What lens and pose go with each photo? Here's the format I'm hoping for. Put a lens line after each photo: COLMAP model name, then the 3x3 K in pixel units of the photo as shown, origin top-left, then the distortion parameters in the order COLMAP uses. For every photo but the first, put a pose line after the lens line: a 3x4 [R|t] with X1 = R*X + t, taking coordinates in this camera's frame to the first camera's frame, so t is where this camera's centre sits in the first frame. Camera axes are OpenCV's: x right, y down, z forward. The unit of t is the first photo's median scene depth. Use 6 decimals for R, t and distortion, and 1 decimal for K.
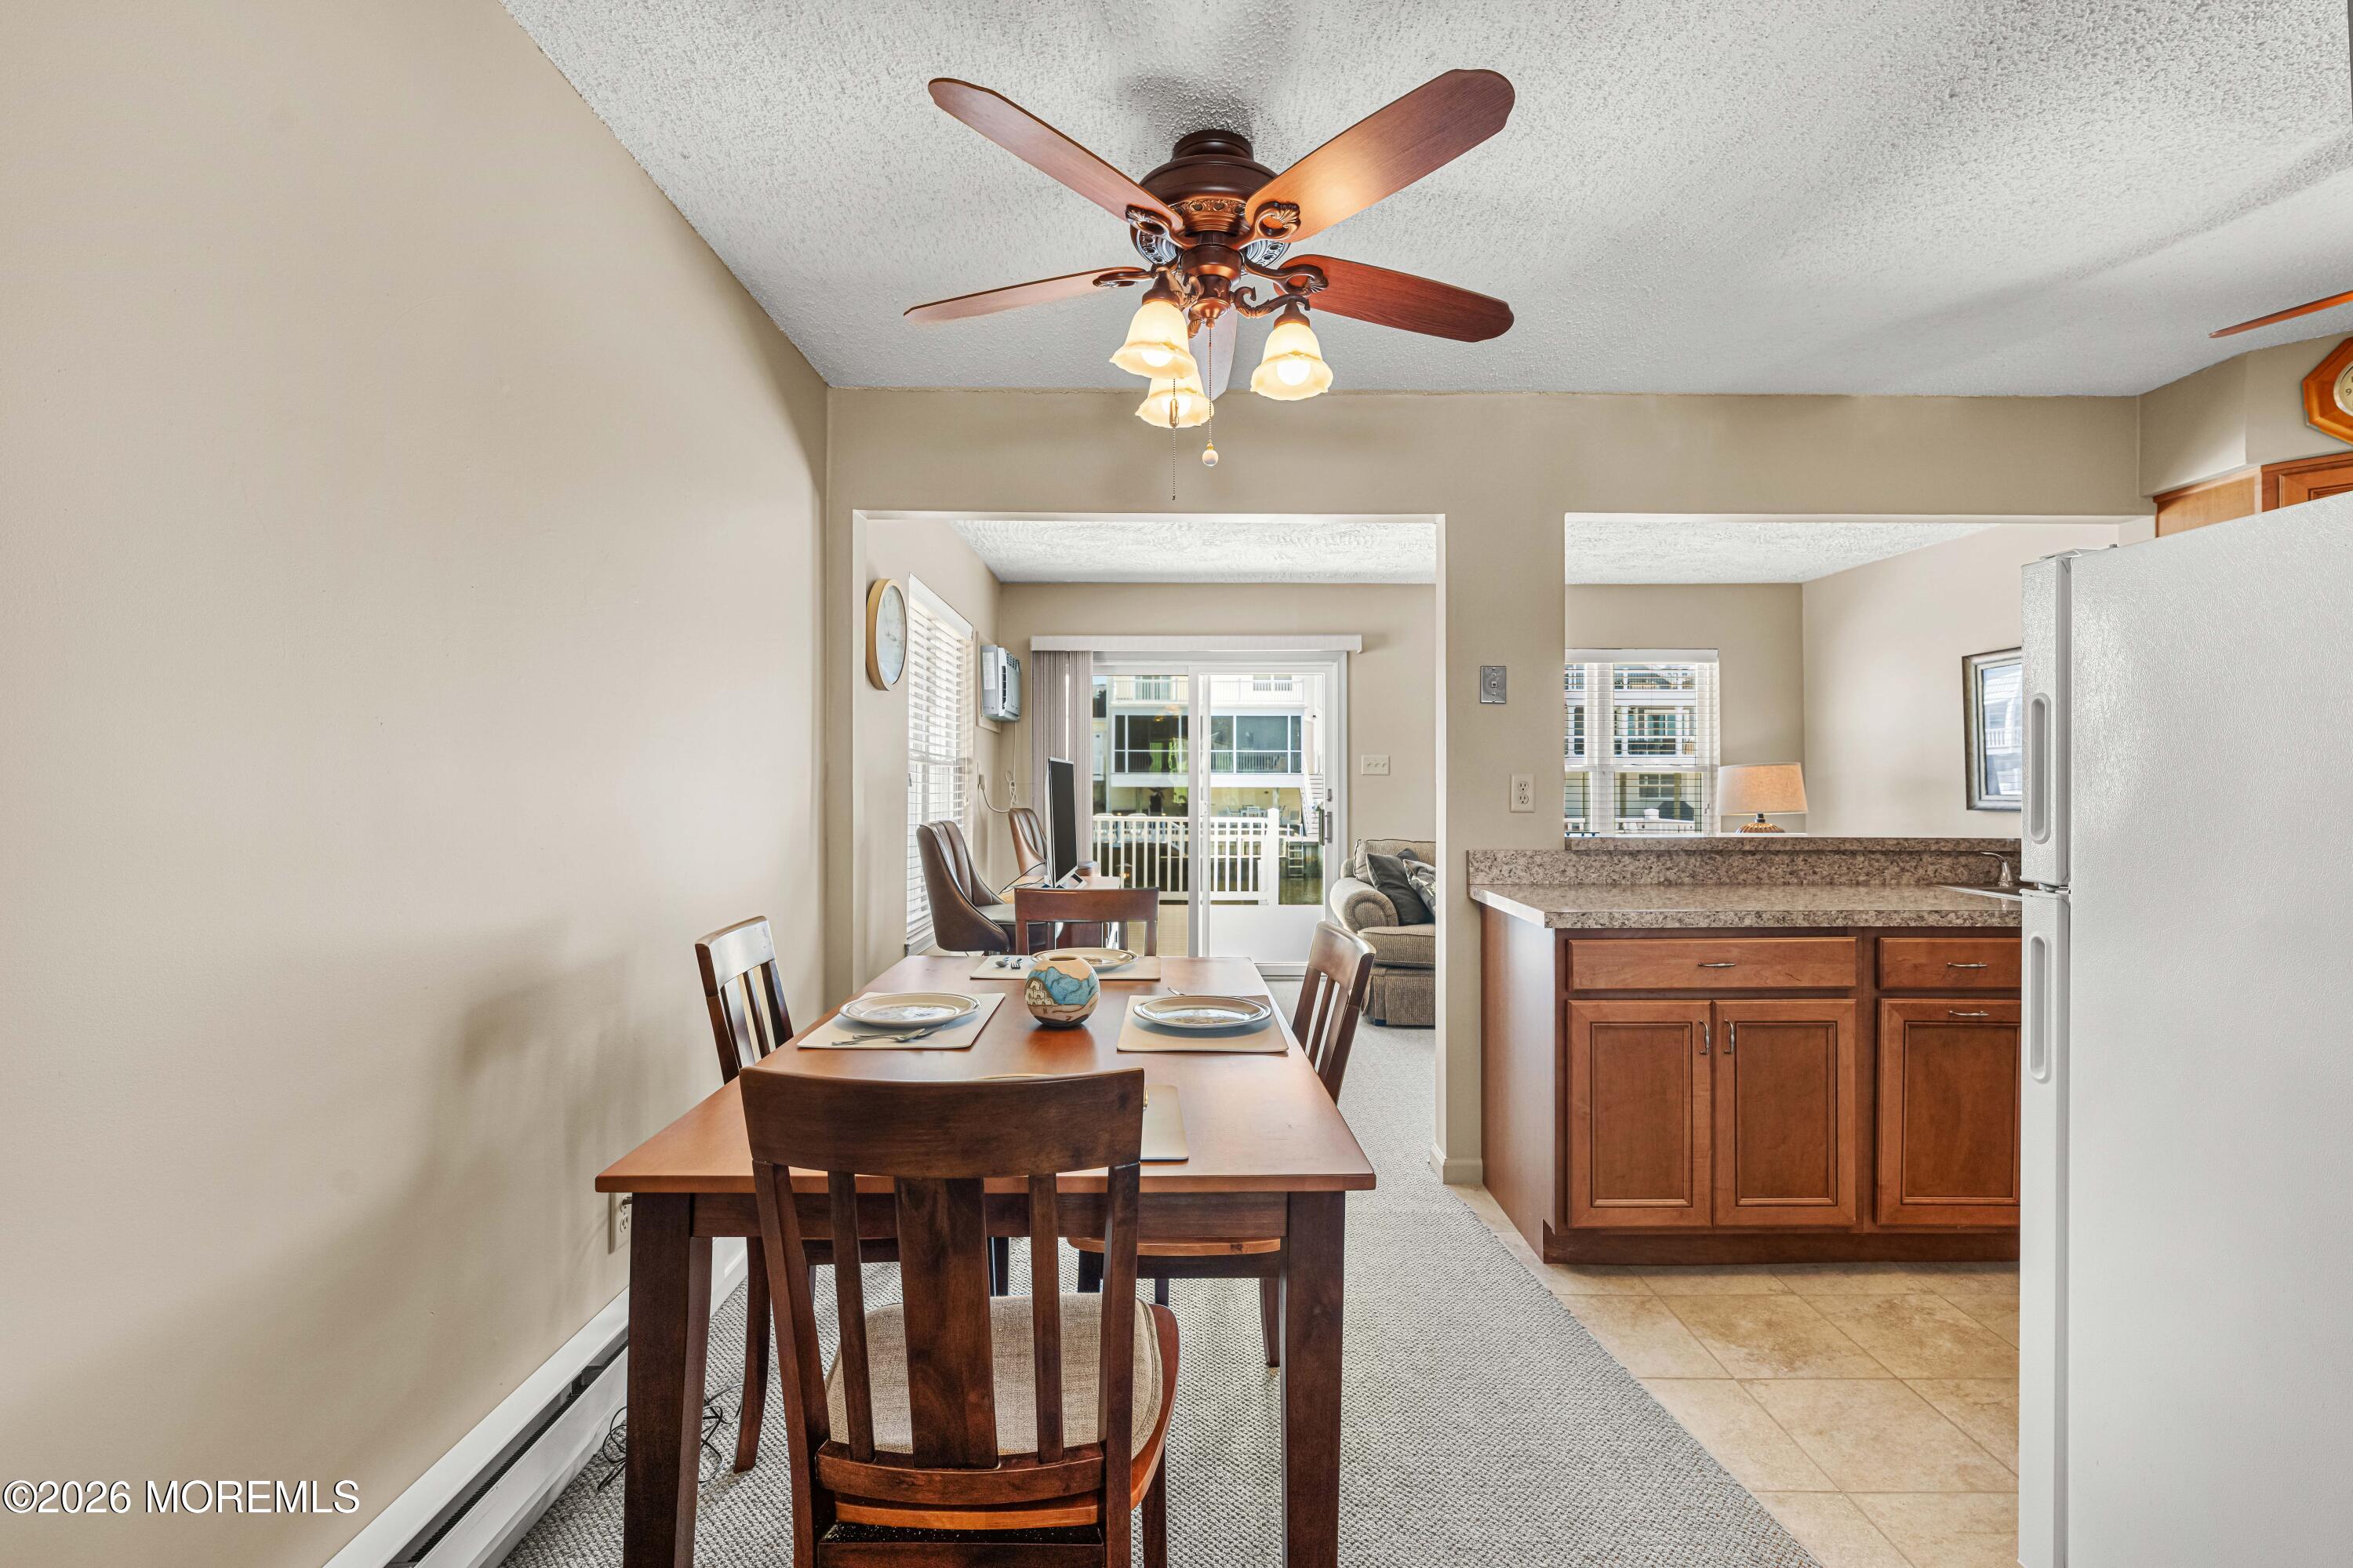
lens RADIAL K [[1016.2, 0, 1174.1], [0, 1016.2, 777.7], [0, 0, 1]] dist [-0.000092, 0.000121]
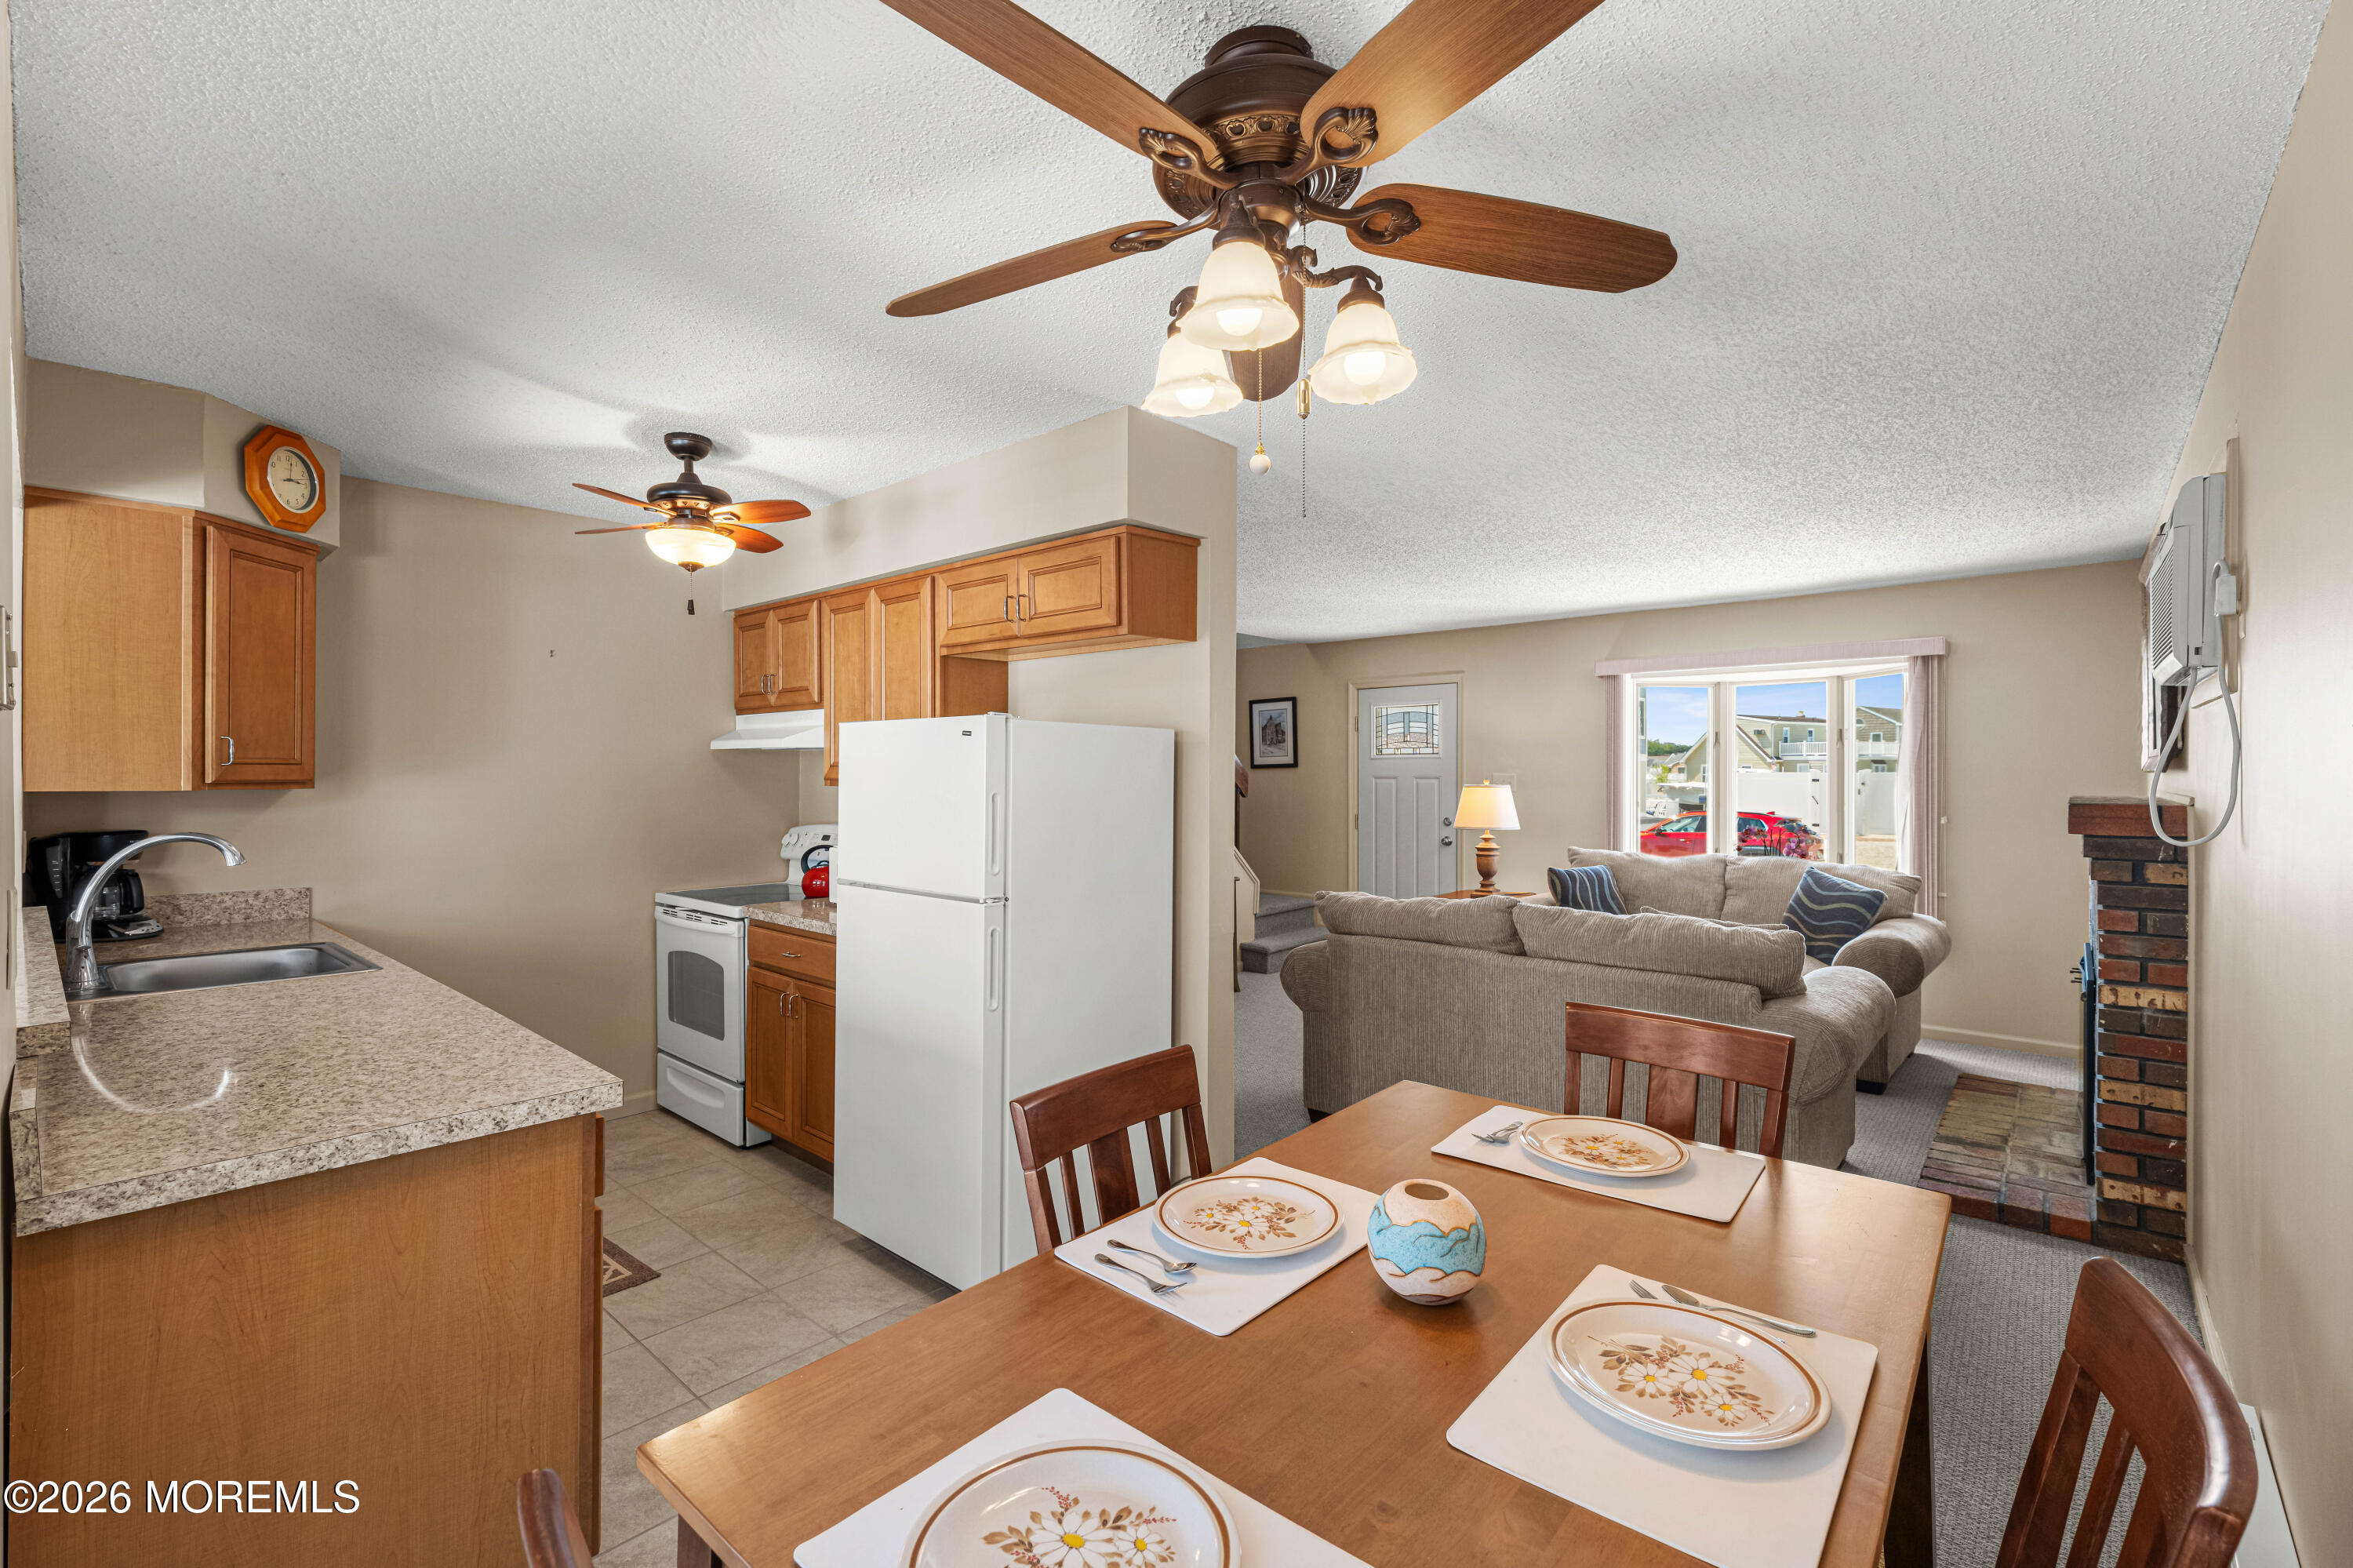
lens RADIAL K [[1016.2, 0, 1174.1], [0, 1016.2, 777.7], [0, 0, 1]] dist [-0.000092, 0.000121]
pose [[-0.743140, -0.006463, 0.669104, -0.264620], [-0.007779, 0.999969, 0.001019, -0.052036], [-0.669090, -0.004448, -0.743168, 0.997273]]
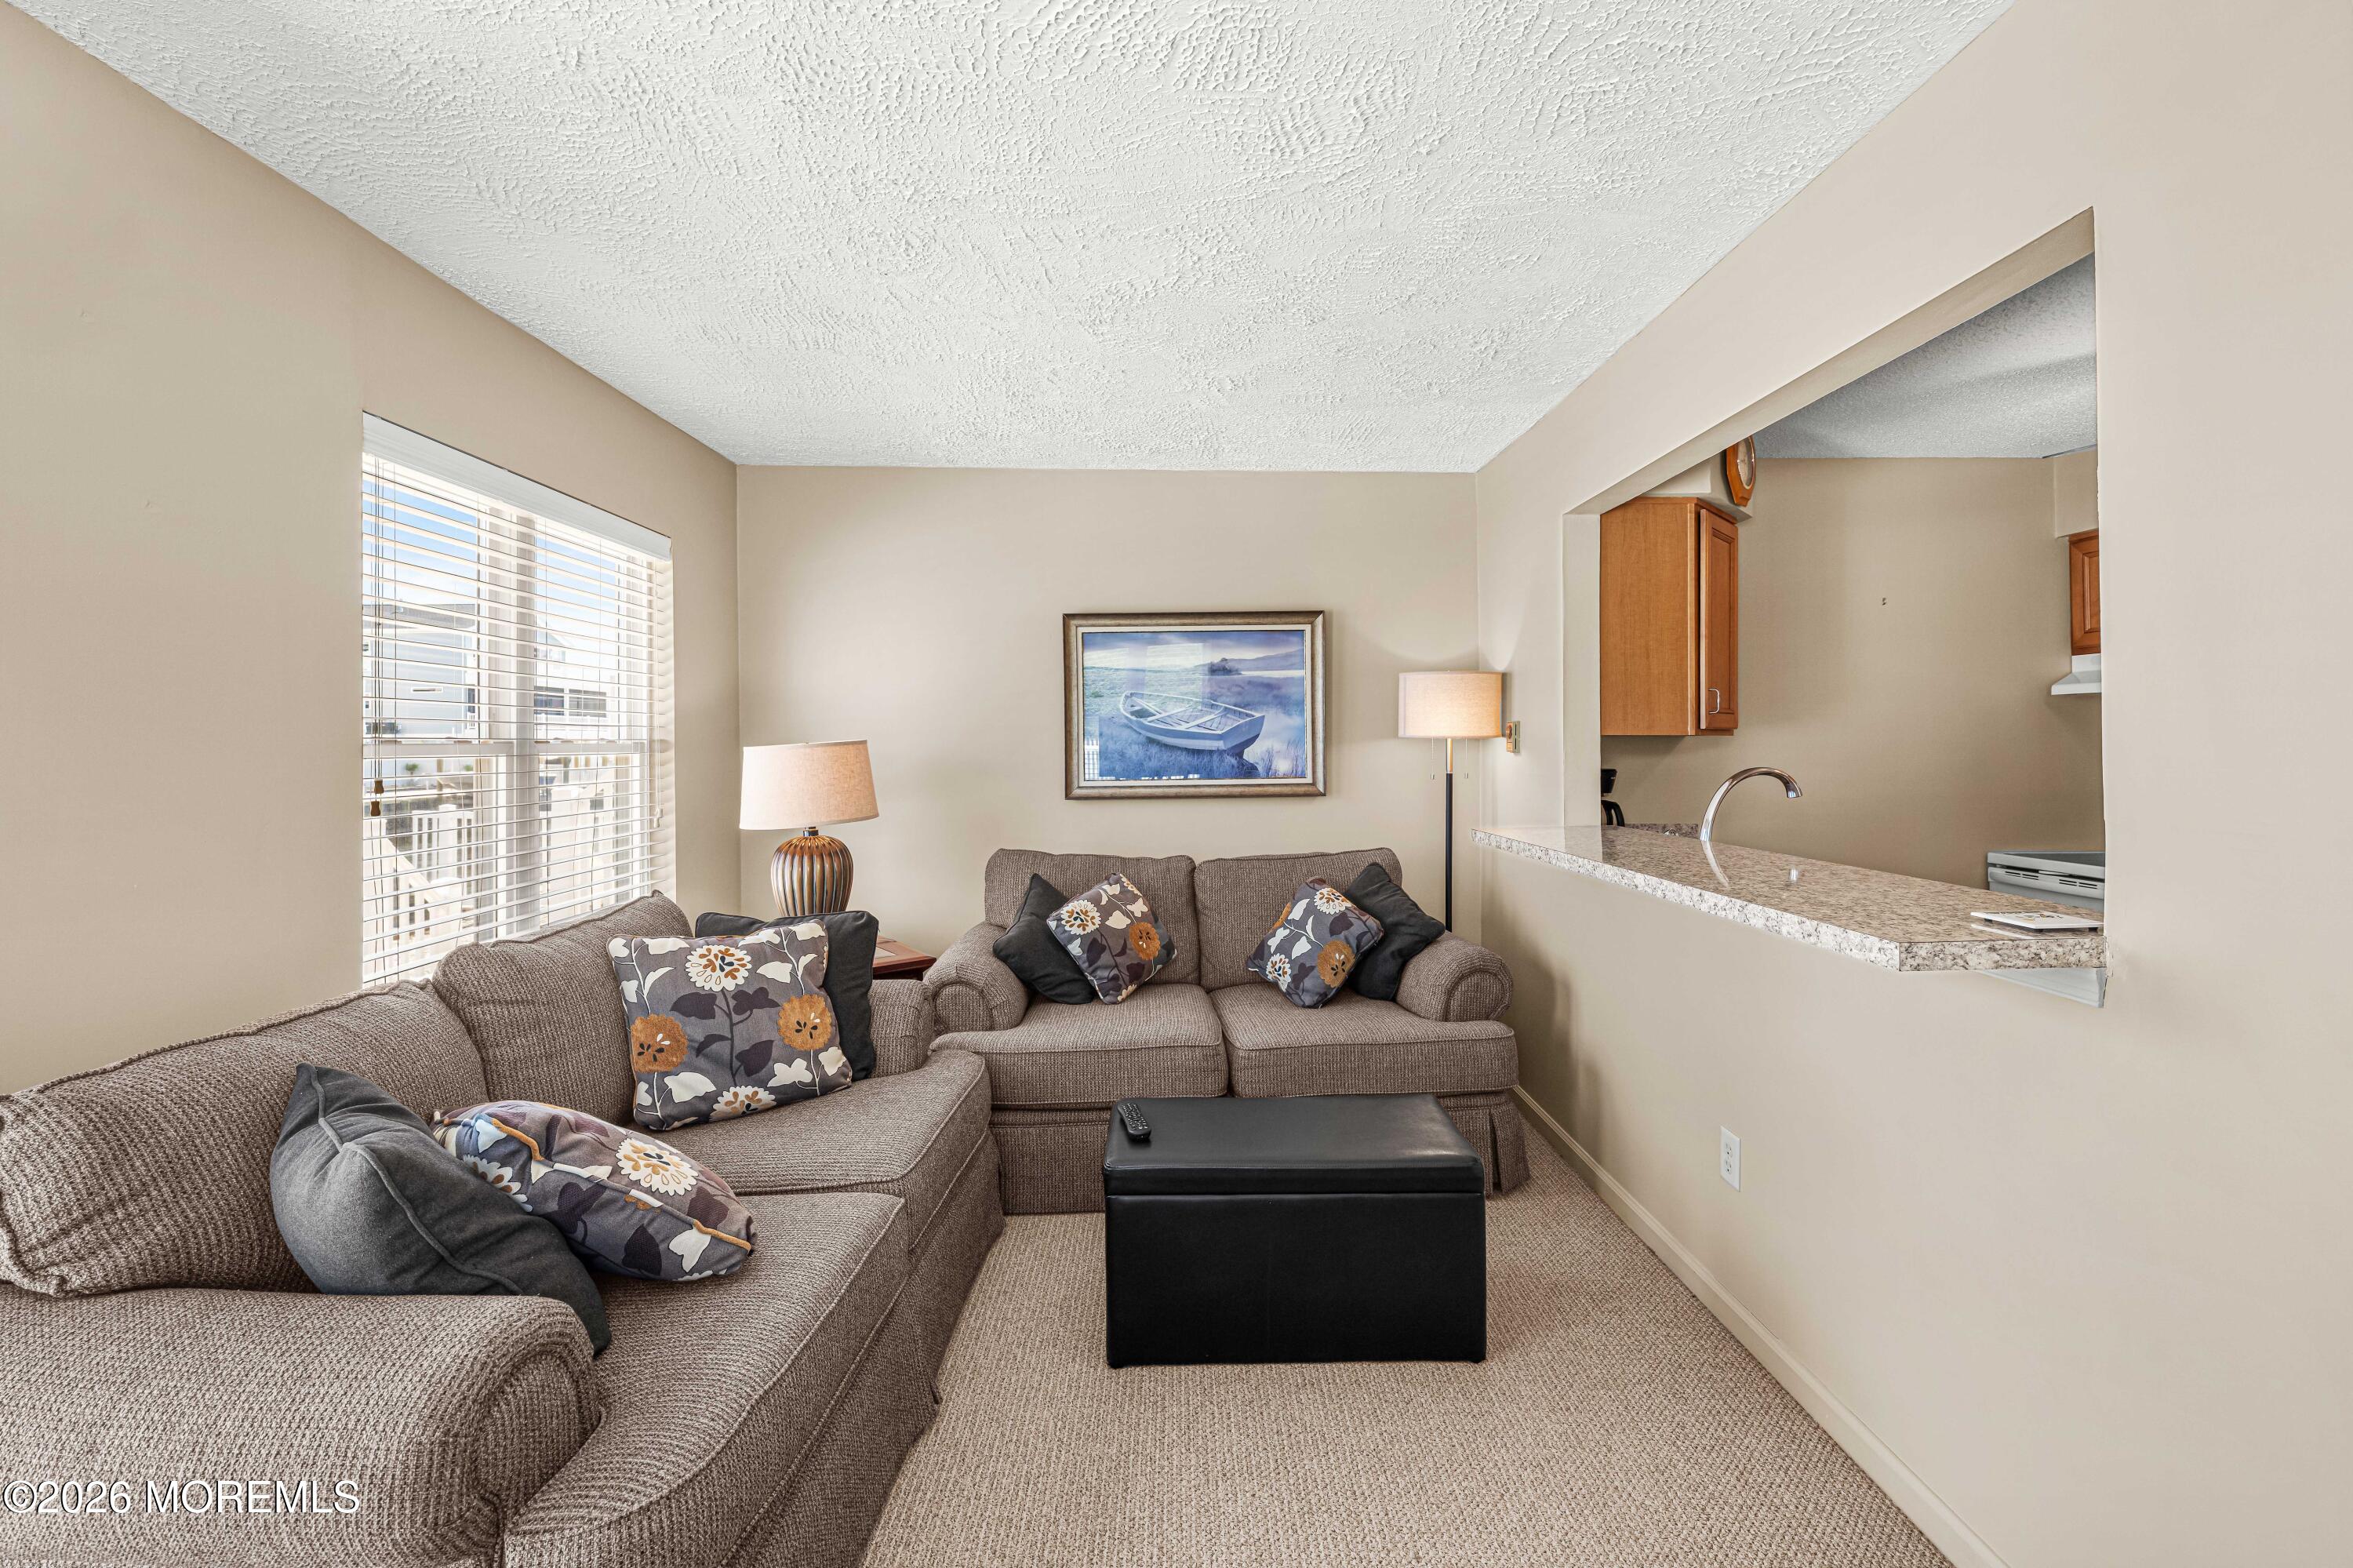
lens RADIAL K [[985.0, 0, 1178.6], [0, 985.0, 735.4], [0, 0, 1]] dist [-0.000952, -0.000183]
pose [[-0.005531, 0.004958, 0.999972, -0.042244], [-0.002620, 0.999984, -0.004973, -0.026357], [-0.999981, -0.002647, -0.005518, 1.452383]]
